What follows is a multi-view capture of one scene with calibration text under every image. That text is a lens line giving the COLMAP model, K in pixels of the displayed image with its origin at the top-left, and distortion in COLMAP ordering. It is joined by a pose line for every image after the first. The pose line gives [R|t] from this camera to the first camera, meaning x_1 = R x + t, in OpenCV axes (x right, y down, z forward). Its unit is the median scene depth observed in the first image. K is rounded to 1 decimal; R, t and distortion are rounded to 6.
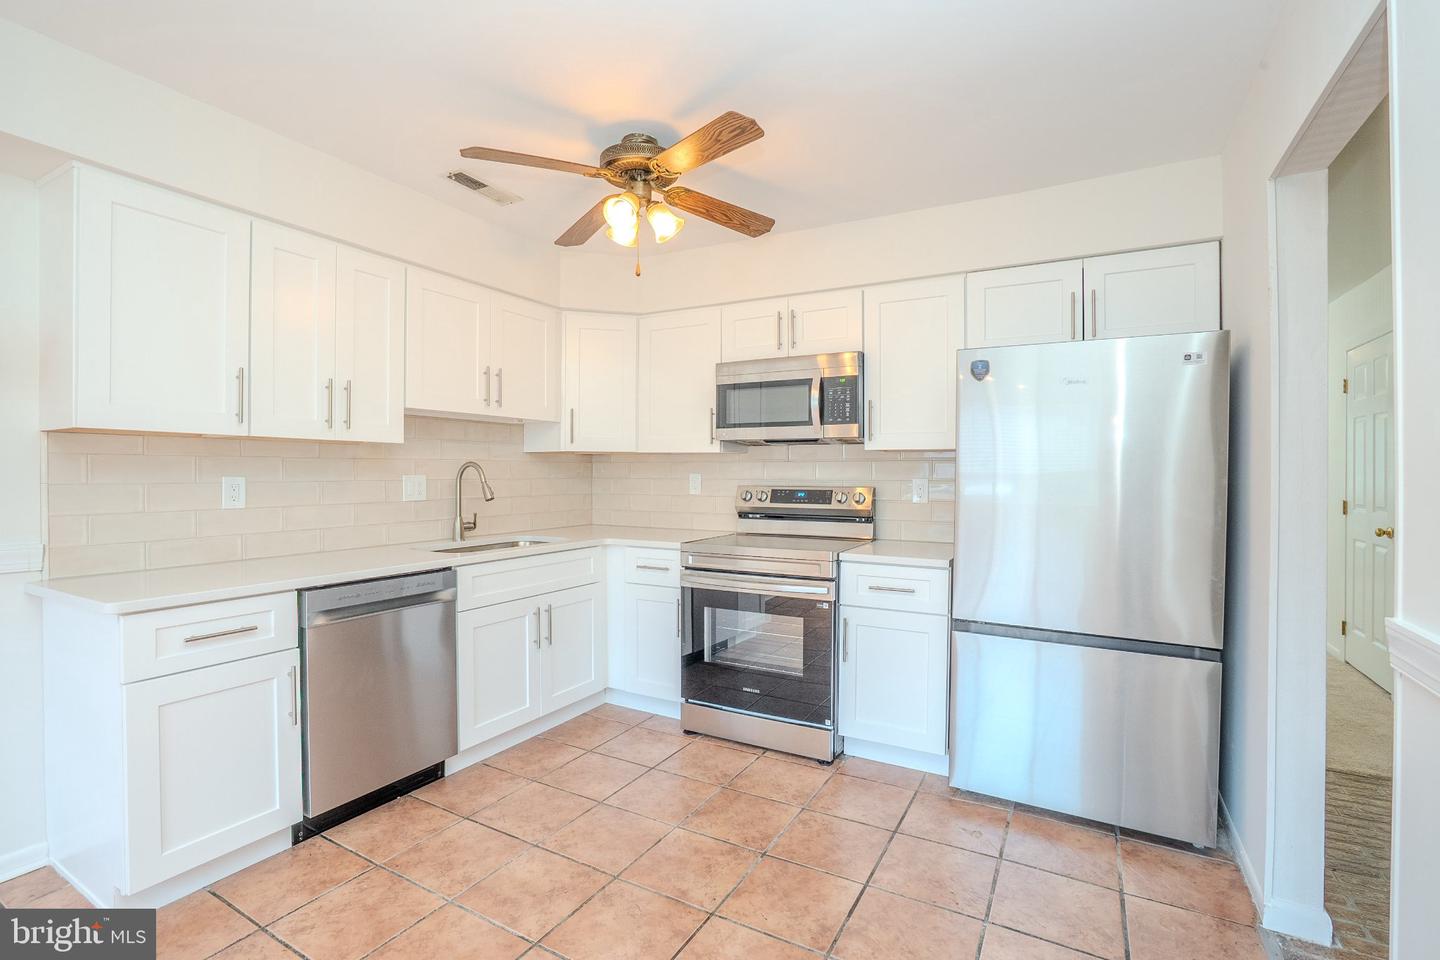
lens RADIAL K [[655.1, 0, 715.1], [0, 655.1, 475.8], [0, 0, 1]] dist [-0.065127, 0.025050]
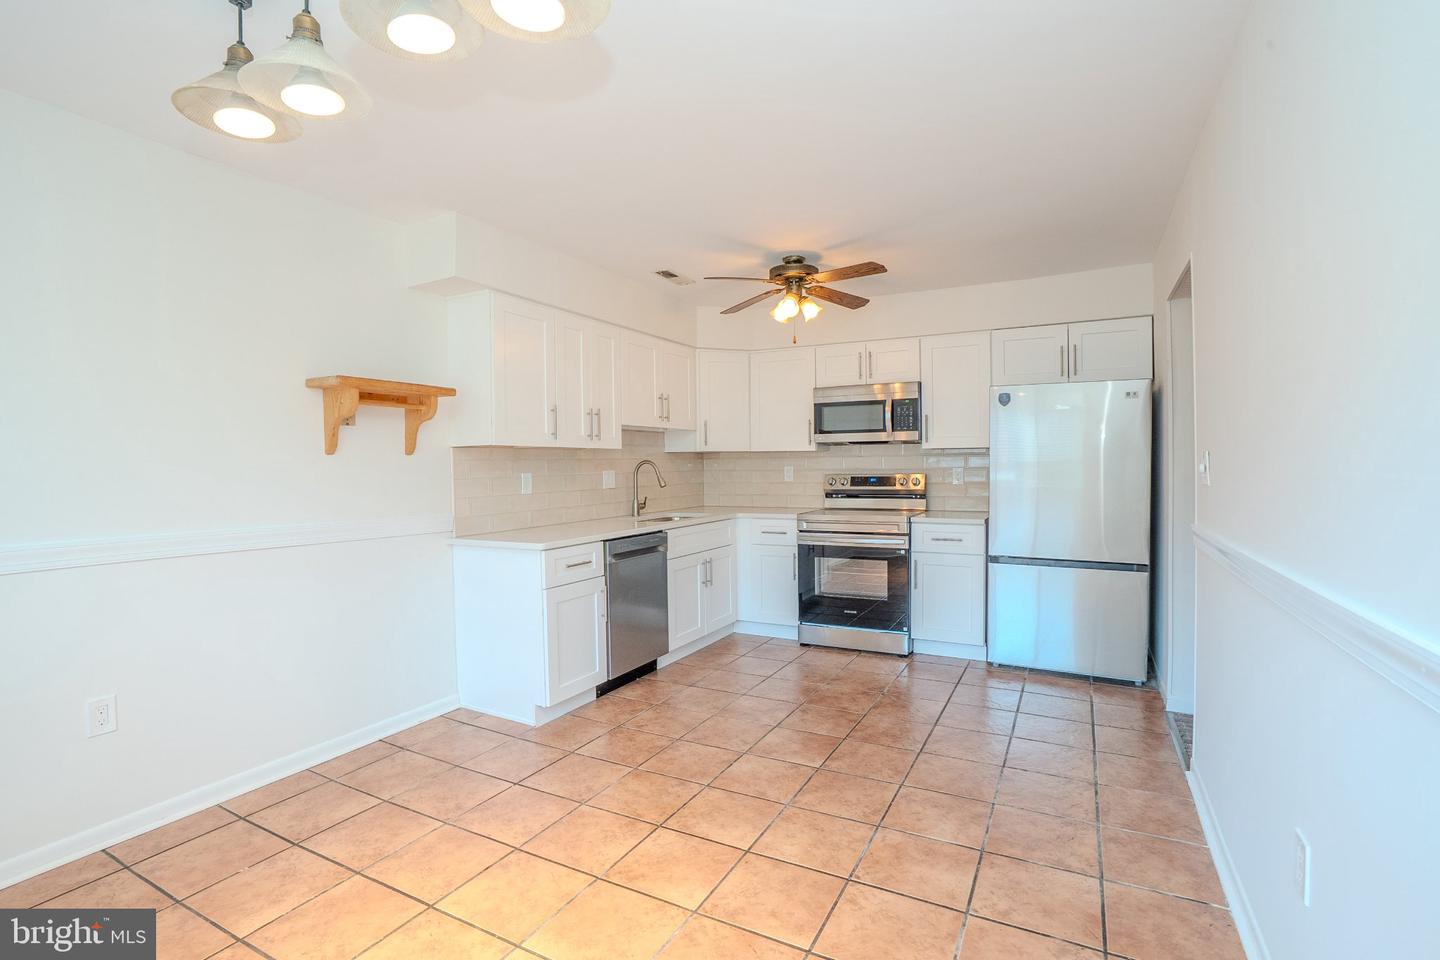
lens RADIAL K [[663.5, 0, 719.8], [0, 663.5, 477.4], [0, 0, 1]] dist [-0.064051, 0.025144]
pose [[0.999669, -0.015453, 0.020569, -0.278638], [0.015161, 0.999783, 0.014305, -0.002675], [-0.020785, -0.013989, 0.999686, -0.512684]]
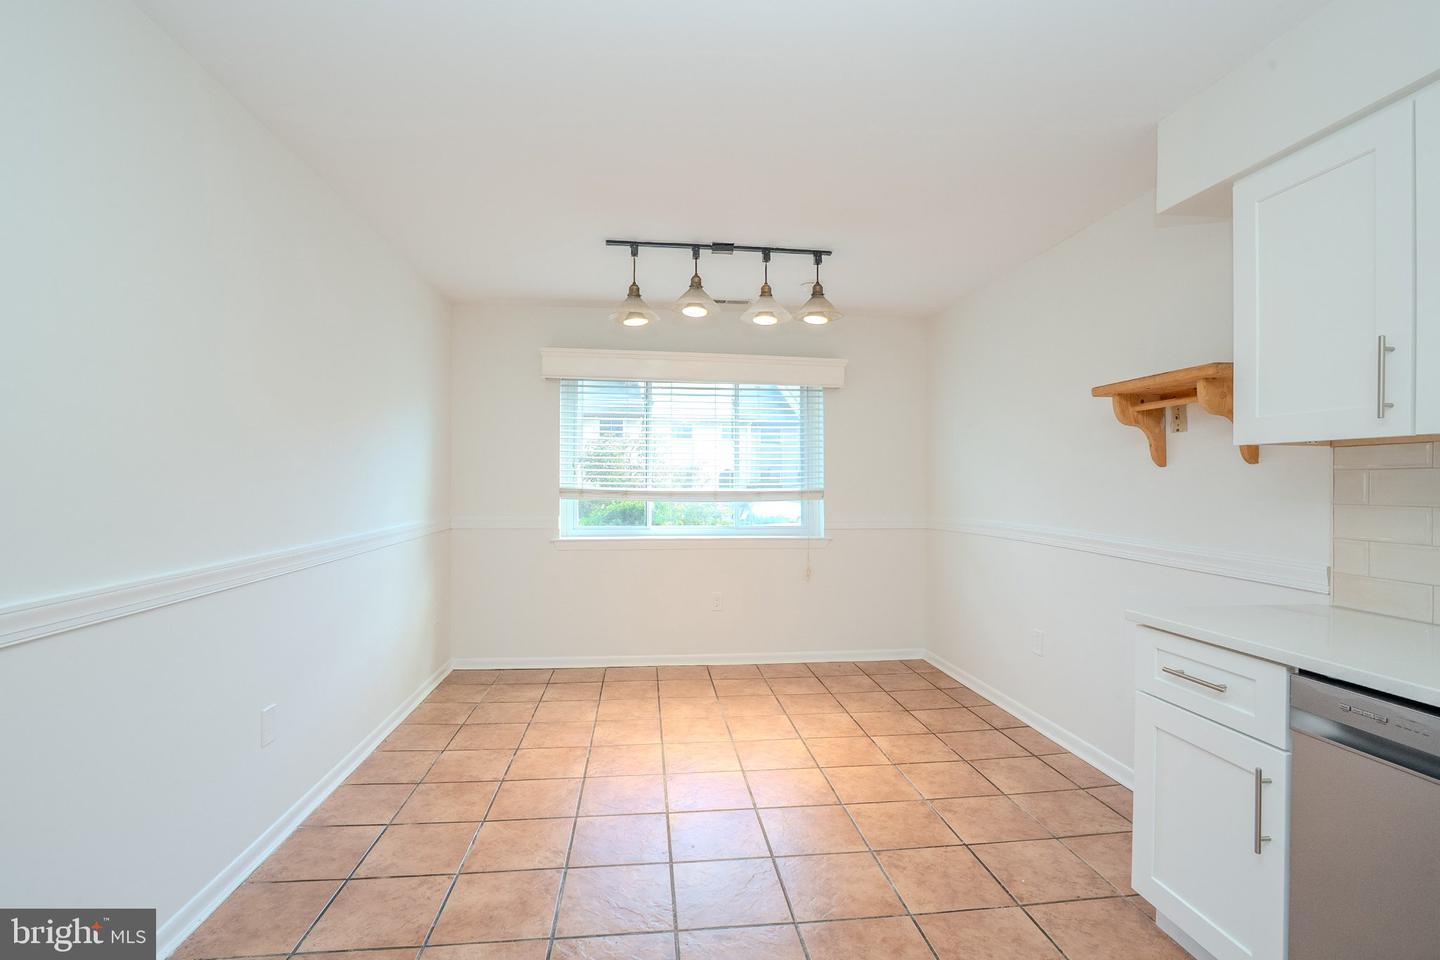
lens RADIAL K [[686.1, 0, 720.0], [0, 686.1, 480.0], [0, 0, 1]] dist [-0.000652, 0.000033]
pose [[-0.811775, -0.000061, -0.583970, 0.178981], [0.000678, 0.999999, -0.001047, -0.010196], [0.583970, -0.001246, -0.811775, 0.898910]]
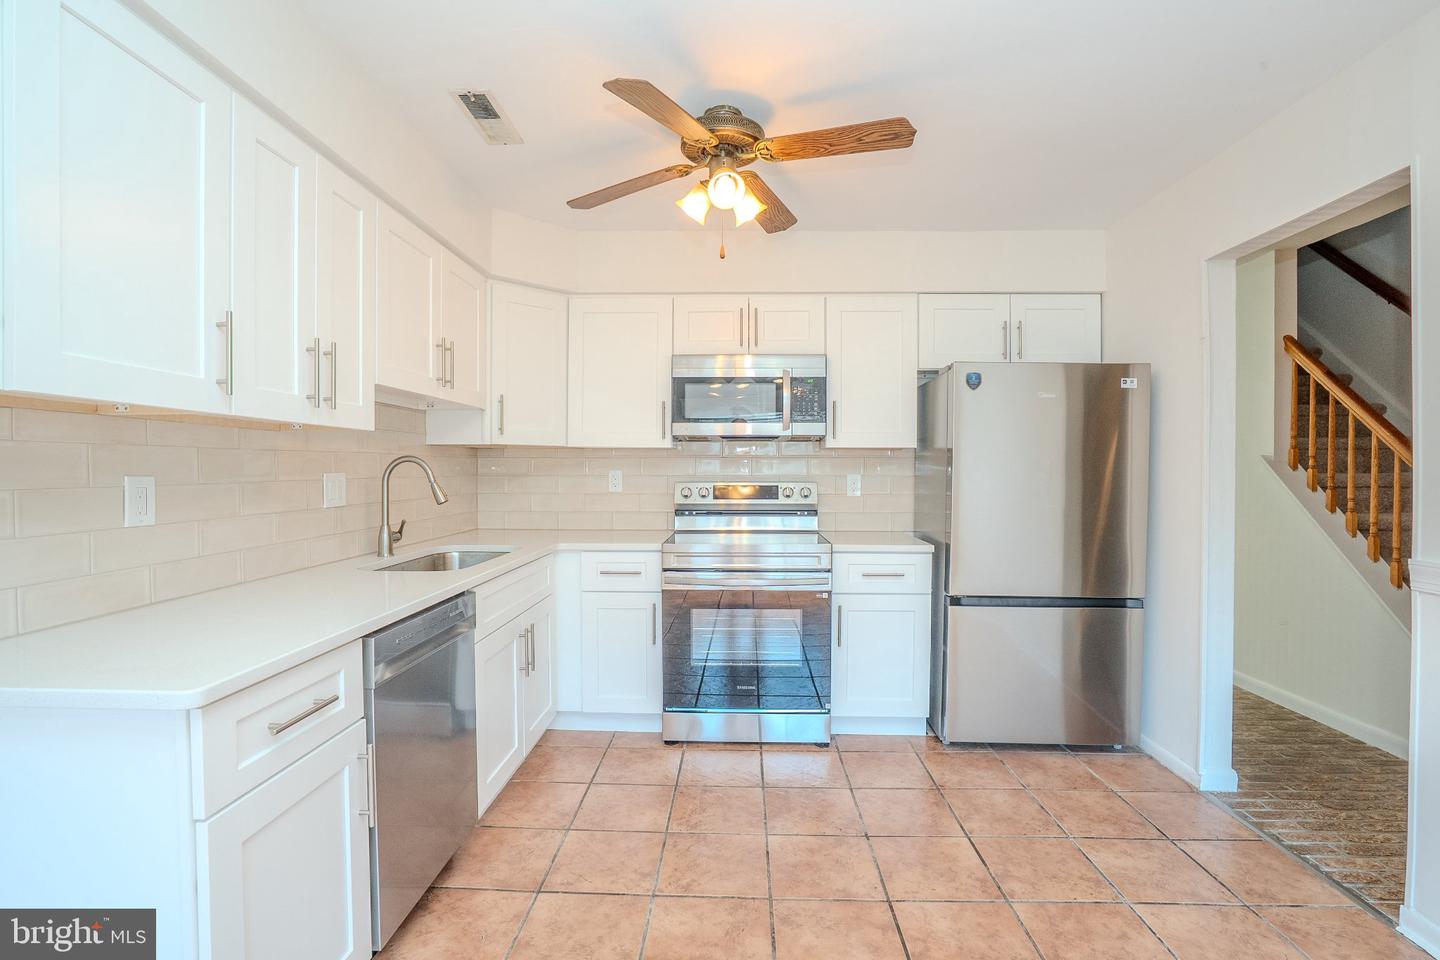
lens RADIAL K [[655.1, 0, 715.1], [0, 655.1, 475.8], [0, 0, 1]] dist [-0.065127, 0.025050]
pose [[0.891175, -0.006535, 0.453613, -0.452221], [0.003645, 0.999967, 0.007244, -0.001729], [-0.453646, -0.004803, 0.891169, 0.140599]]
